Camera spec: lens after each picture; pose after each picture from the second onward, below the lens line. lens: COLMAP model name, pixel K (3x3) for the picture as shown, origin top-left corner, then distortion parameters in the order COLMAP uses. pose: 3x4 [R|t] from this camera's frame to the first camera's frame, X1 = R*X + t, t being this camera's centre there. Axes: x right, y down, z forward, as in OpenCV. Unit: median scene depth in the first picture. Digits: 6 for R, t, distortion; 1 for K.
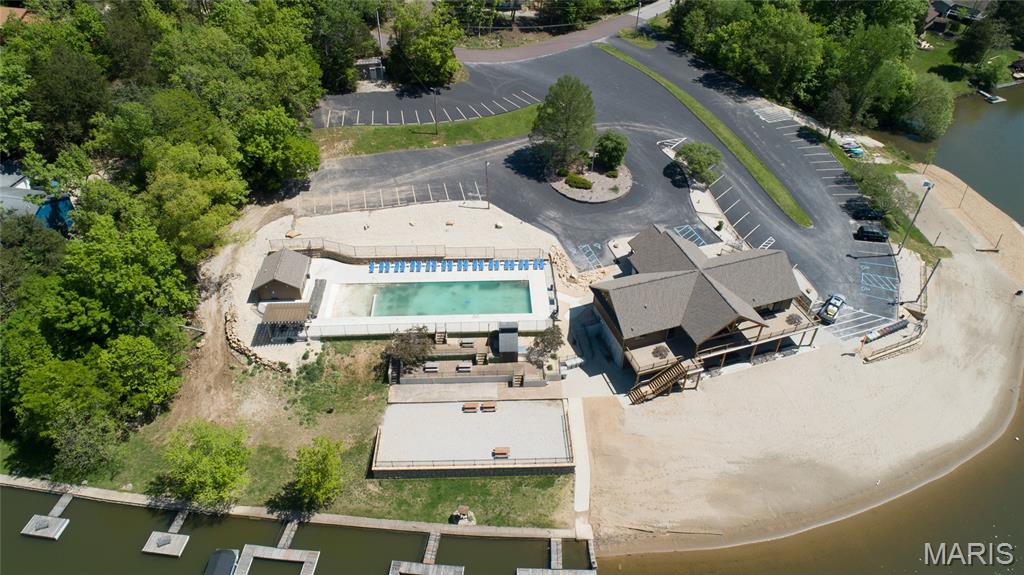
lens RADIAL K [[704.9, 0, 512.0], [0, 704.9, 287.5], [0, 0, 1]] dist [-0.002661, 0.000154]
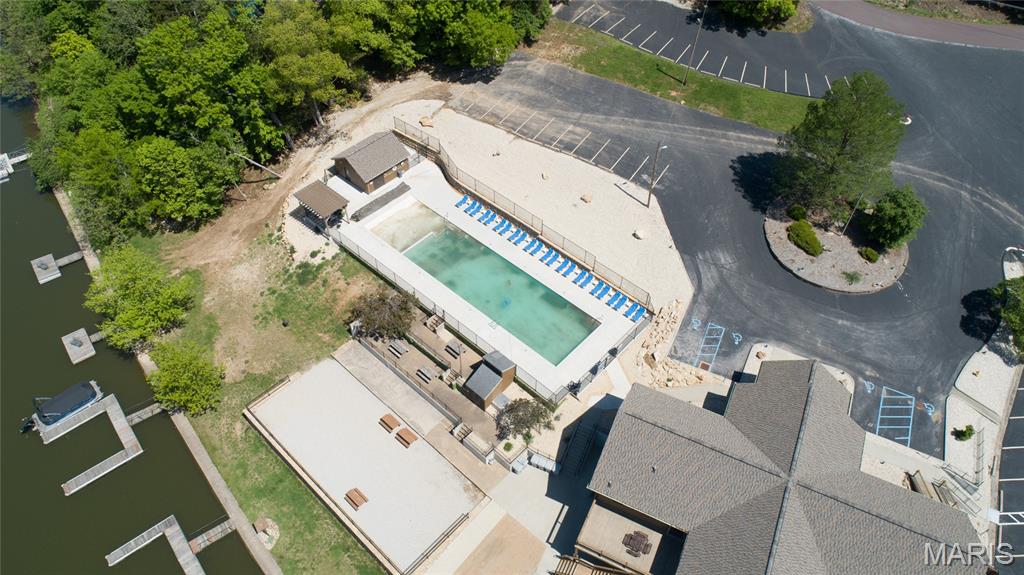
lens RADIAL K [[704.9, 0, 512.0], [0, 704.9, 287.5], [0, 0, 1]] dist [-0.002661, 0.000154]
pose [[0.700986, 0.524508, -0.483230, 0.270530], [-0.458343, 0.850443, 0.258204, -0.174288], [0.546389, 0.040488, 0.836552, 0.370096]]
